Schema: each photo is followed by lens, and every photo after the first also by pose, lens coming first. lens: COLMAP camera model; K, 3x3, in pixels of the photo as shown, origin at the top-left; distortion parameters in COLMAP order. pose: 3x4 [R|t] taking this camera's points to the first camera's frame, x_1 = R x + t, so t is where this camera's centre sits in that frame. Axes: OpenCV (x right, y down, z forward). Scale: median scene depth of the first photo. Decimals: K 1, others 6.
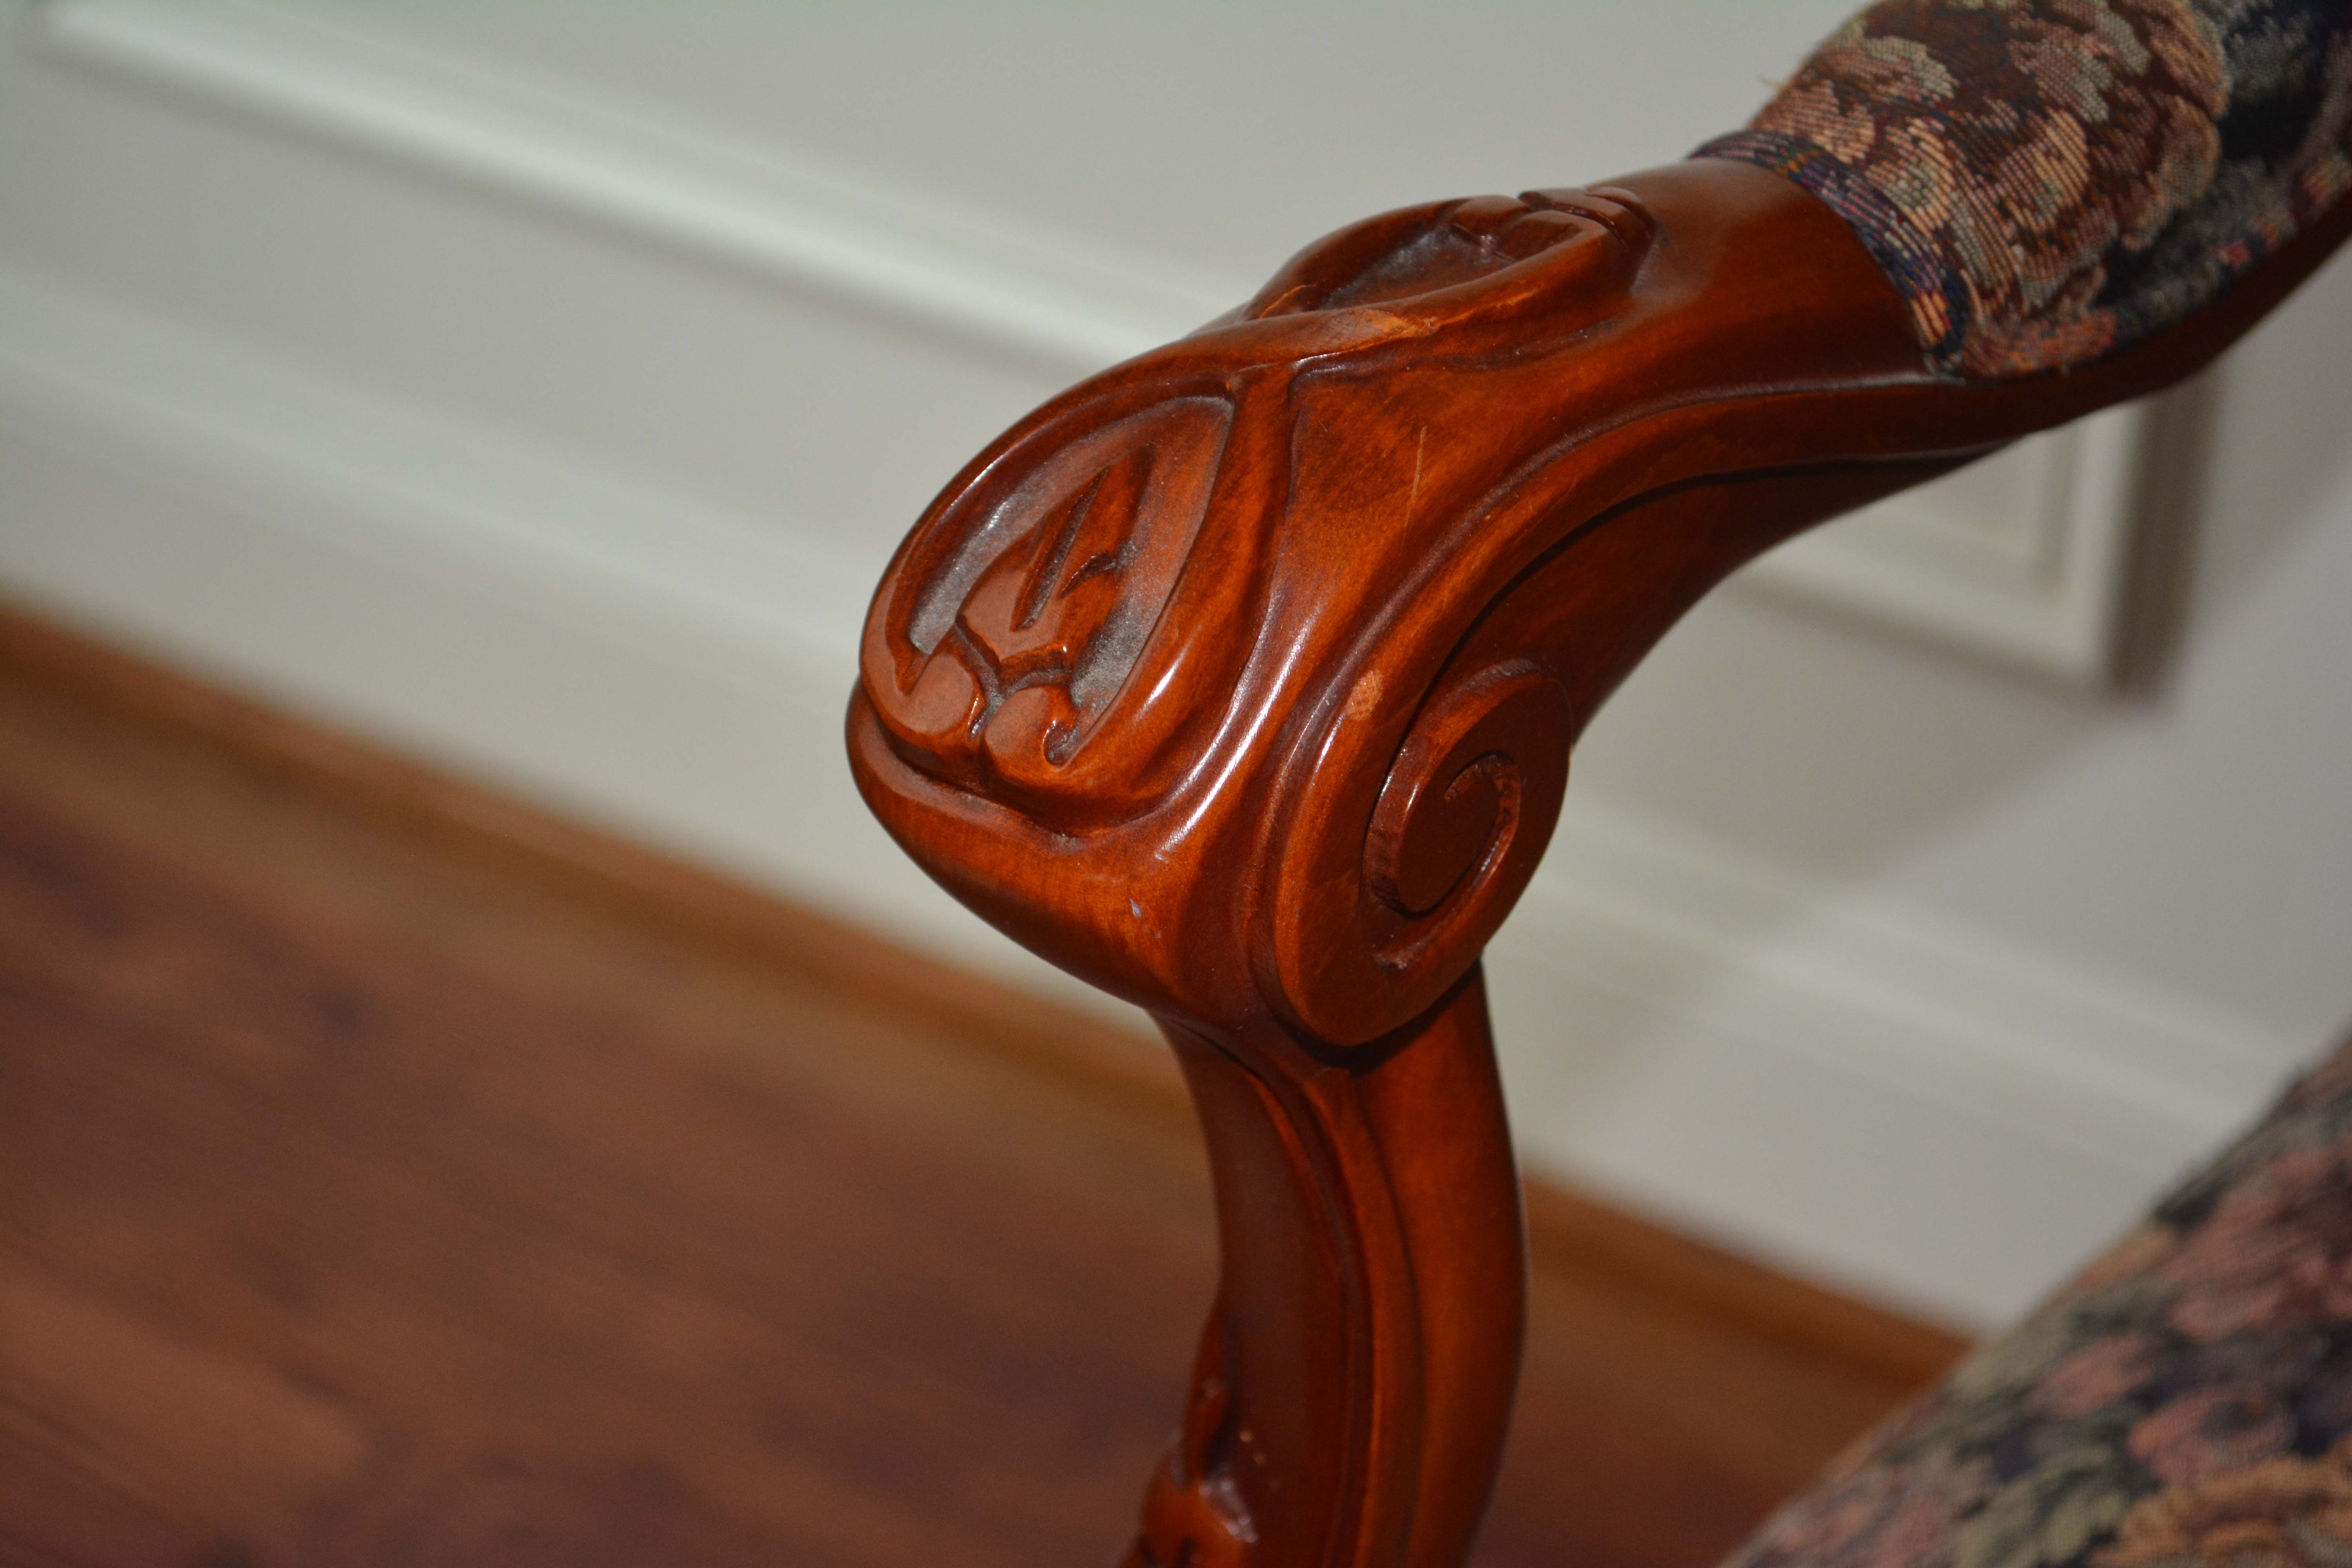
lens RADIAL K [[5226.4, 0, 1176.0], [0, 5226.4, 784.0], [0, 0, 1]] dist [0.014640, -0.011805]
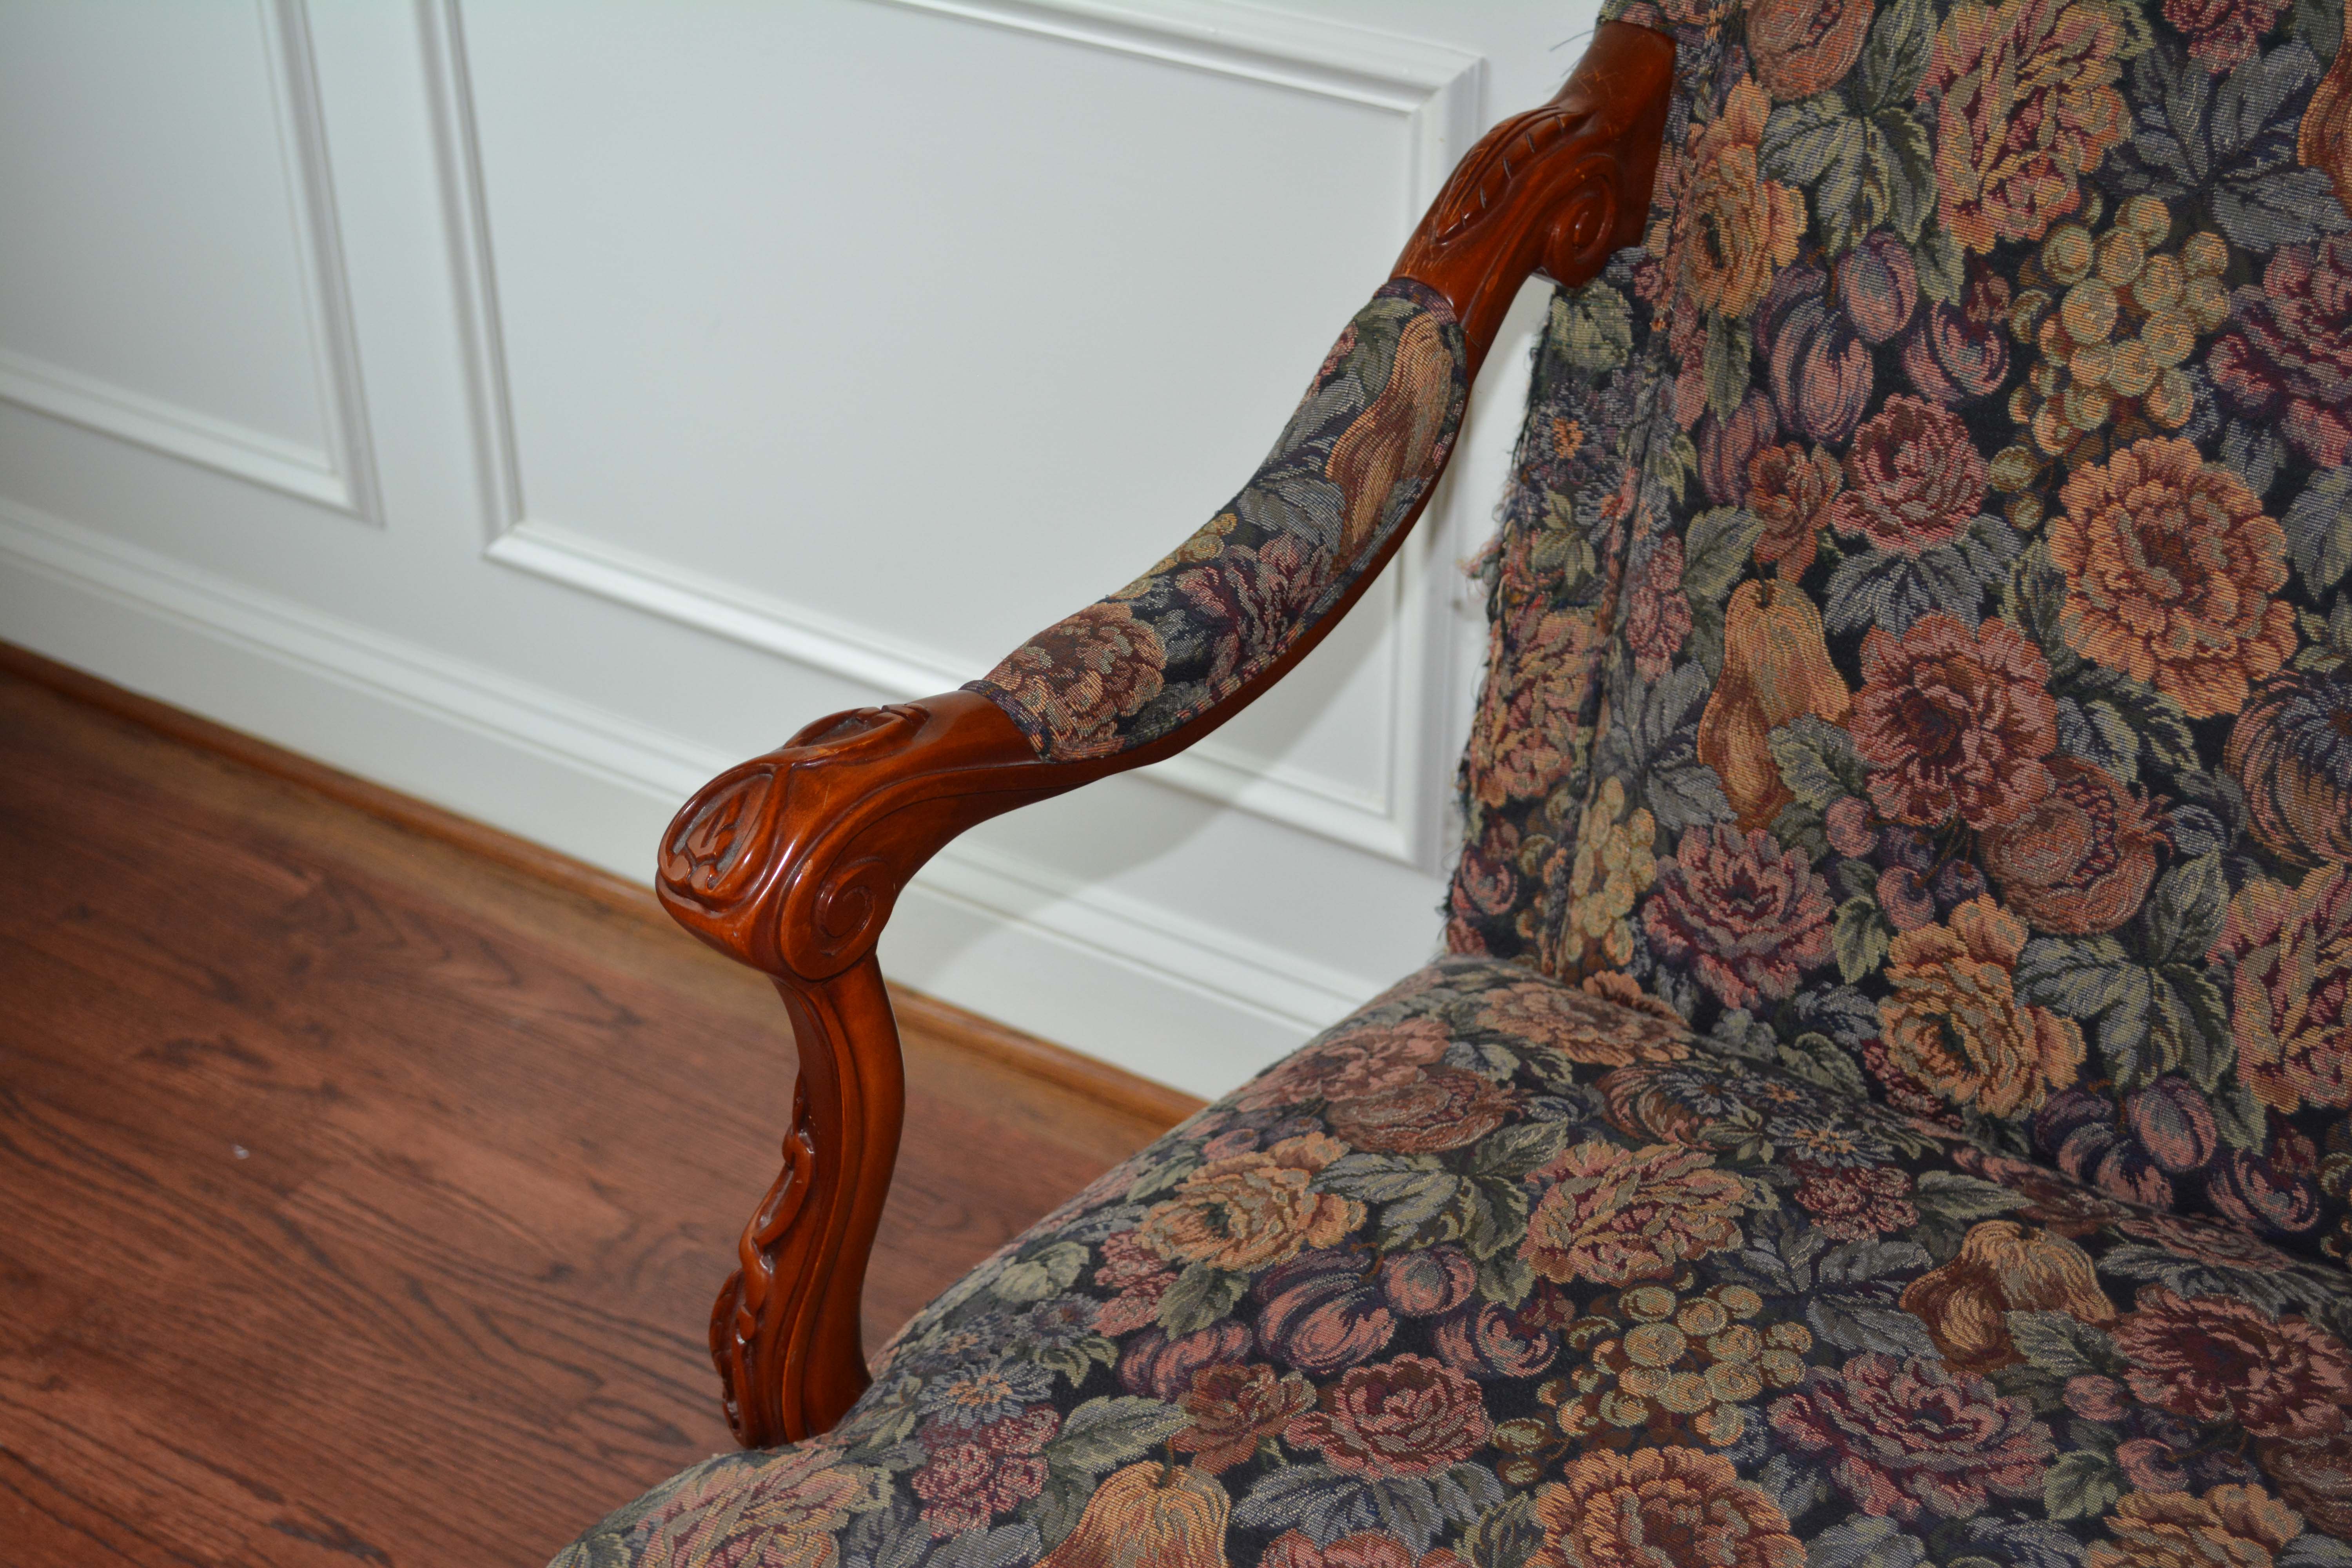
lens RADIAL K [[3323.1, 0, 1176.0], [0, 3323.1, 784.0], [0, 0, 1]] dist [-0.022280, 0.019007]
pose [[0.999567, -0.000230, -0.029425, 0.279547], [-0.001048, 0.999057, -0.043411, 0.017312], [0.029407, 0.043423, 0.998624, -0.898933]]
